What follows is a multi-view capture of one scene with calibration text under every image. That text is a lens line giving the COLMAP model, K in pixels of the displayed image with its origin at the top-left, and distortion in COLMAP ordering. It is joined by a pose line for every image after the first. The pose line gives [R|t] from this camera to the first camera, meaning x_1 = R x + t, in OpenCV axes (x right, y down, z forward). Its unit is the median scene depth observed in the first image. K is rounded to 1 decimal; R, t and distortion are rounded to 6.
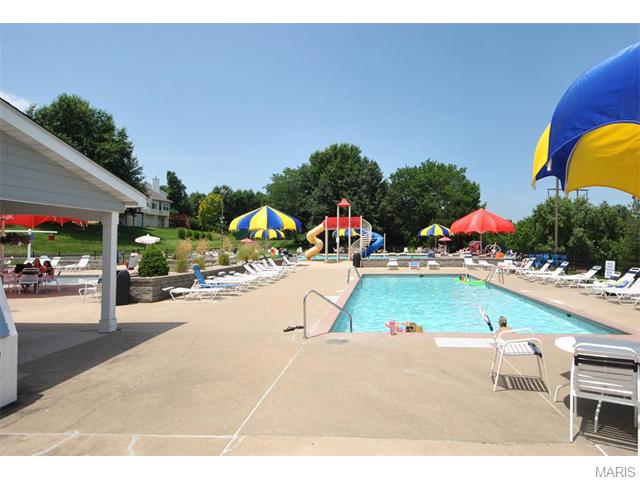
lens RADIAL K [[459.0, 0, 337.7], [0, 459.0, 228.1], [0, 0, 1]] dist [0.001550, -0.000741]
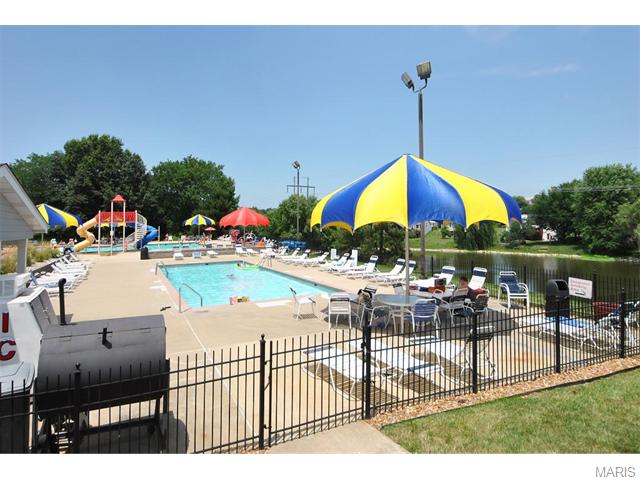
lens RADIAL K [[459.0, 0, 337.7], [0, 459.0, 228.1], [0, 0, 1]] dist [0.001550, -0.000741]
pose [[0.848140, -0.023317, 0.529258, -0.104478], [-0.002240, 0.998864, 0.047596, -0.032964], [-0.529767, -0.041554, 0.847125, -0.156809]]
